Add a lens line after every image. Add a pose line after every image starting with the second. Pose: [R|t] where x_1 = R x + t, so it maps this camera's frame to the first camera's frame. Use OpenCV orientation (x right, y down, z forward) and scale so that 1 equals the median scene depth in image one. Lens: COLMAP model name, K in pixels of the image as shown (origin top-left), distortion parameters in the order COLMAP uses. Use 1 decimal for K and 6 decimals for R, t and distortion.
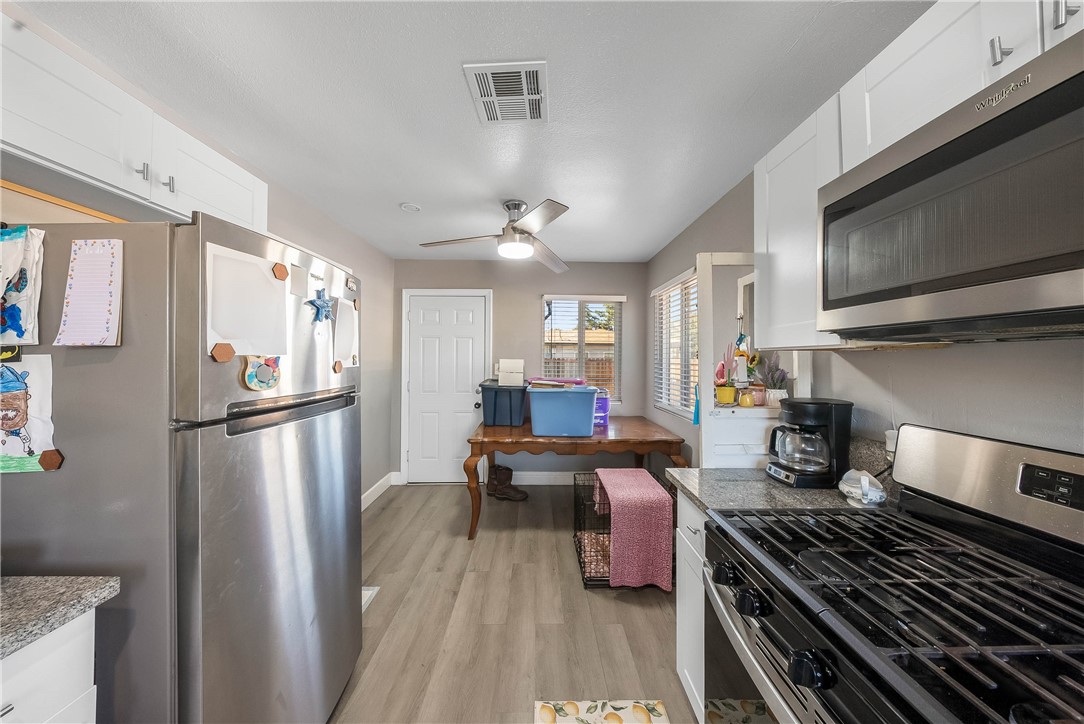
lens RADIAL K [[324.8, 0, 539.8], [0, 324.8, 355.1], [0, 0, 1]] dist [0.000336, -0.000113]
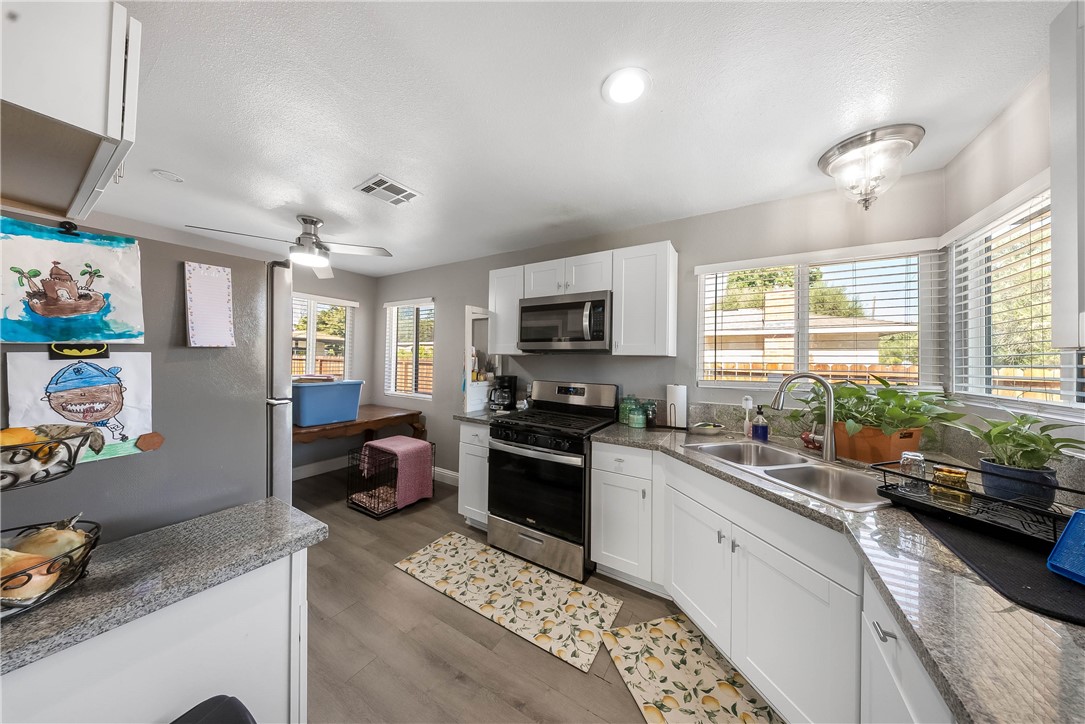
lens RADIAL K [[325.1, 0, 542.5], [0, 325.1, 357.3], [0, 0, 1]] dist [0.000336, -0.000113]
pose [[0.525015, 0.009545, 0.851040, -1.118991], [-0.022552, 0.999742, 0.002699, -0.012066], [-0.850794, -0.020610, 0.525095, -0.525770]]
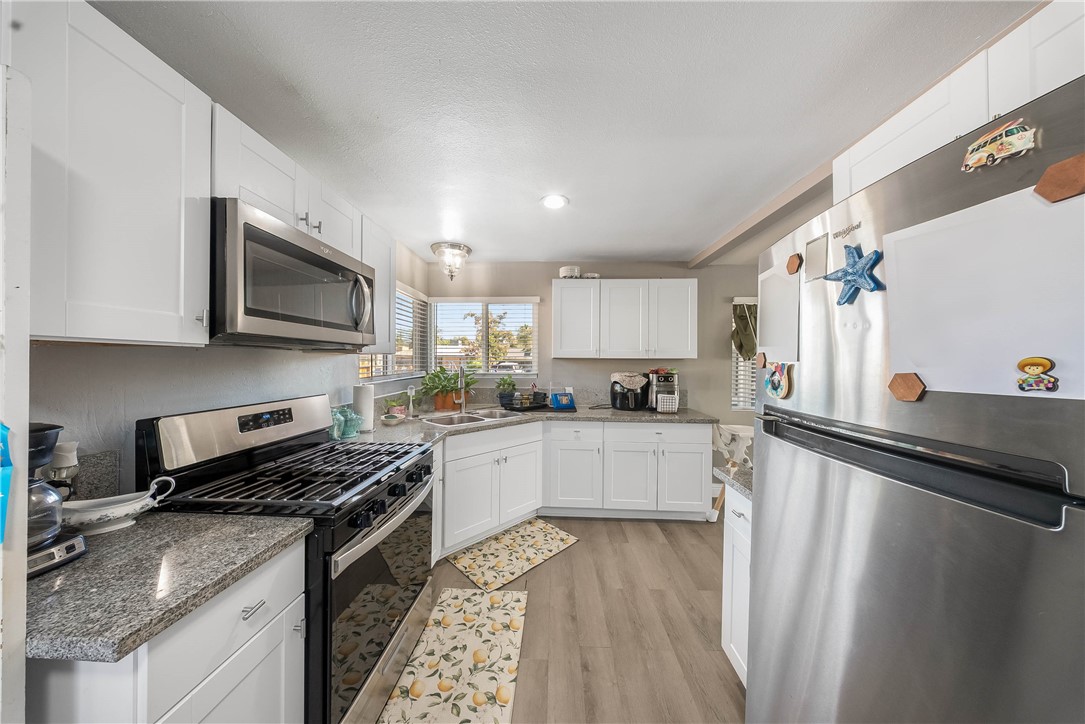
lens RADIAL K [[325.1, 0, 536.3], [0, 325.1, 364.2], [0, 0, 1]] dist [0.000336, -0.000113]
pose [[-0.997574, -0.014371, 0.068117, -0.152304], [-0.014650, 0.999886, -0.003599, 0.015778], [-0.068058, -0.004588, -0.997671, 1.543815]]
